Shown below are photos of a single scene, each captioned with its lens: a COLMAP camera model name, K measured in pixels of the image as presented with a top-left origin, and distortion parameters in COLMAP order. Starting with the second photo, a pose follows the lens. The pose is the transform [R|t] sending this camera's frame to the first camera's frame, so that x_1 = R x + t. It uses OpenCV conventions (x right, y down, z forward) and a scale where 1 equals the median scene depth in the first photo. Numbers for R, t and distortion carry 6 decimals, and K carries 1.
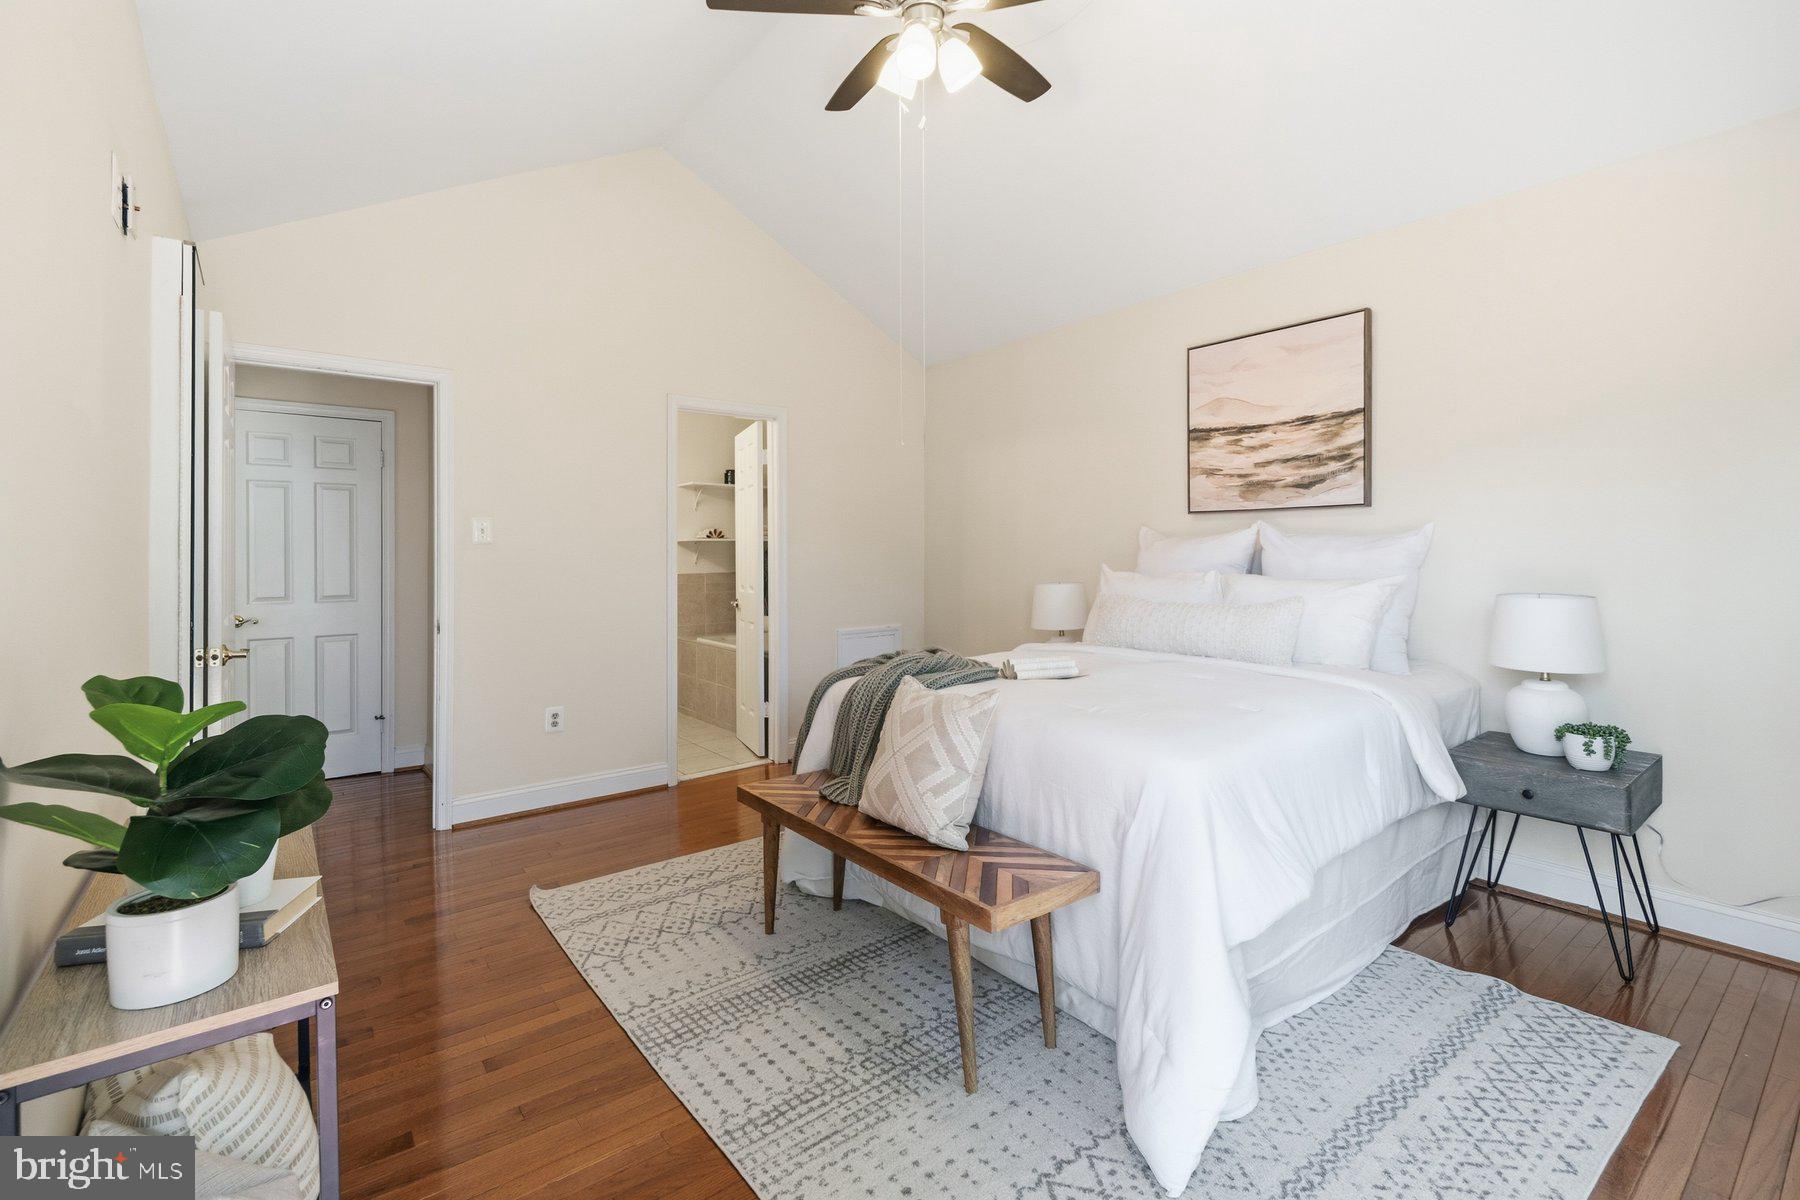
lens RADIAL K [[810.4, 0, 927.6], [0, 810.4, 558.7], [0, 0, 1]] dist [0.001565, 0.000096]
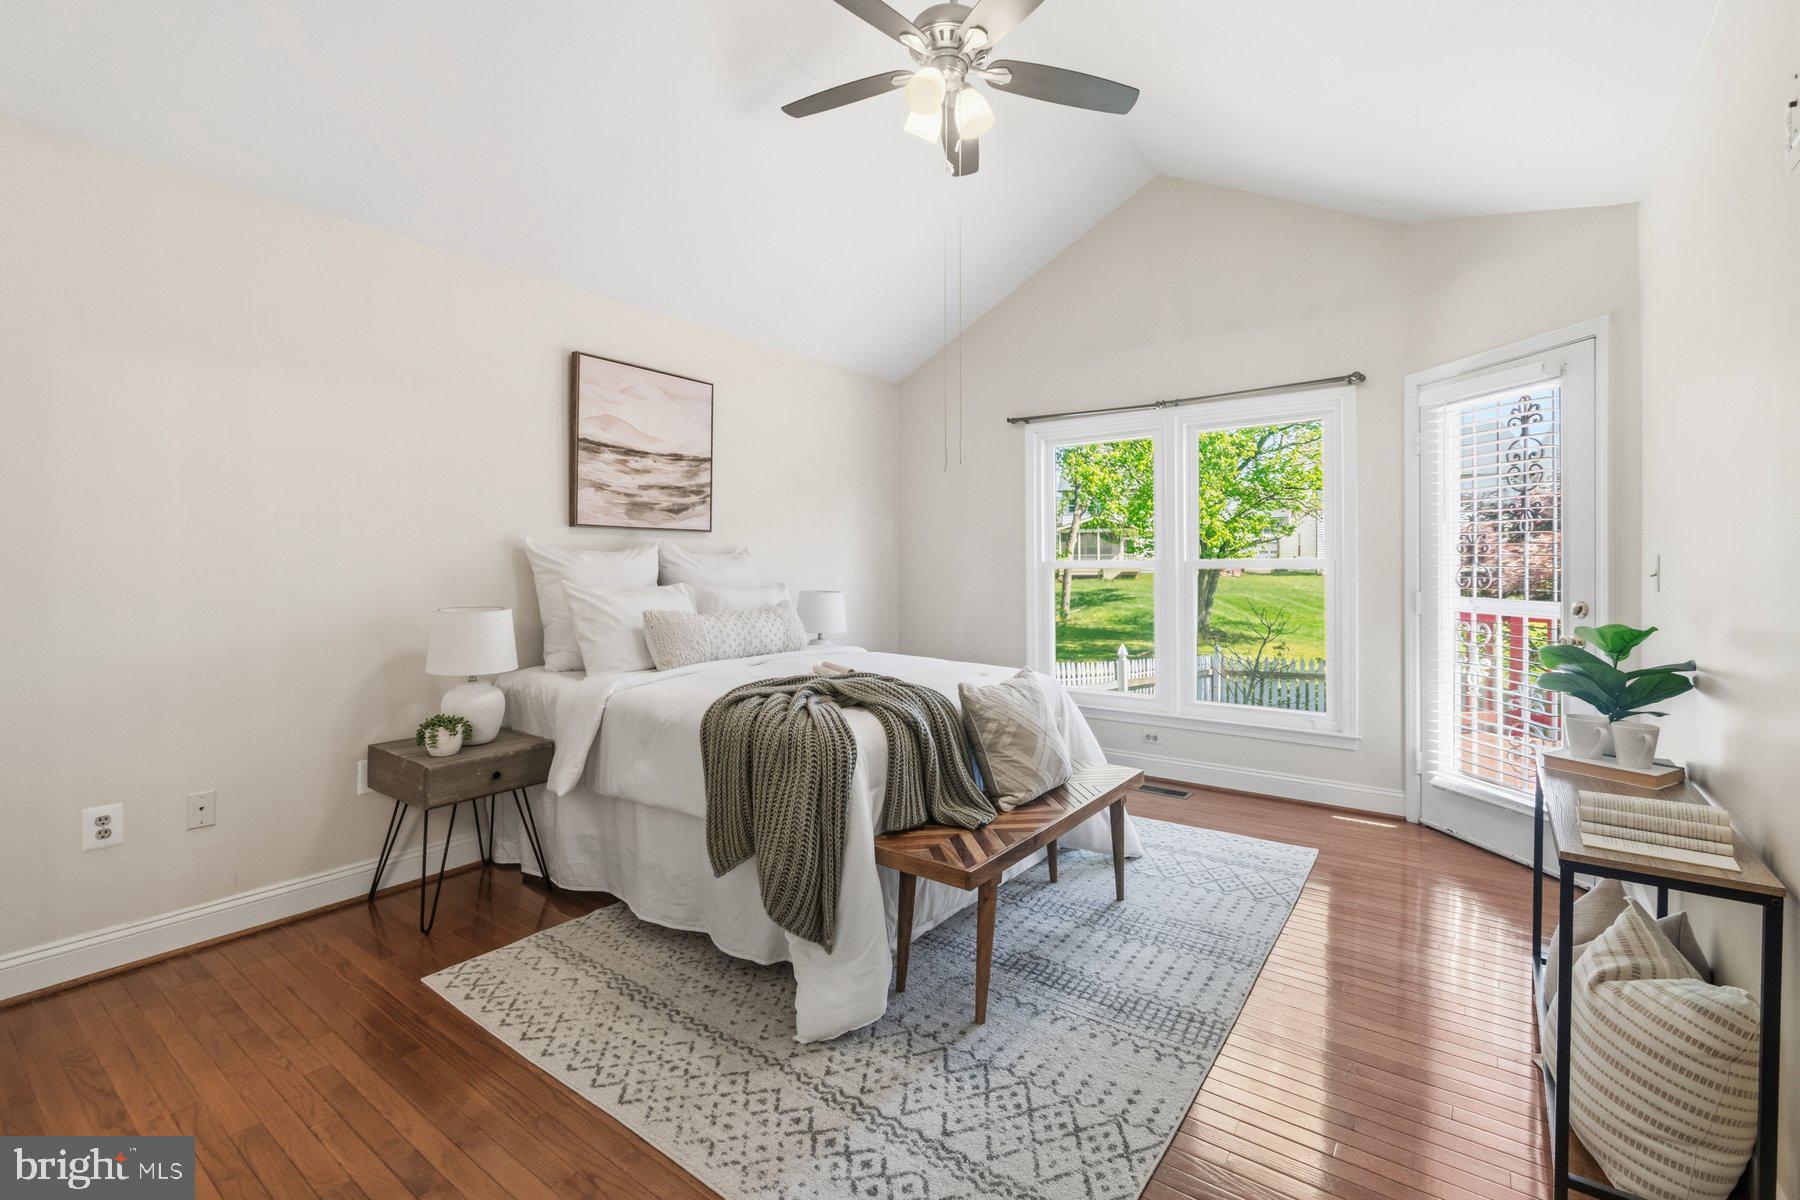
lens RADIAL K [[810.4, 0, 875.3], [0, 810.4, 553.4], [0, 0, 1]] dist [0.001565, 0.000096]
pose [[-0.238237, 0.026873, 0.970835, -0.745516], [0.017931, 0.999568, -0.023268, 0.004360], [-0.971042, 0.011864, -0.238616, 0.985491]]
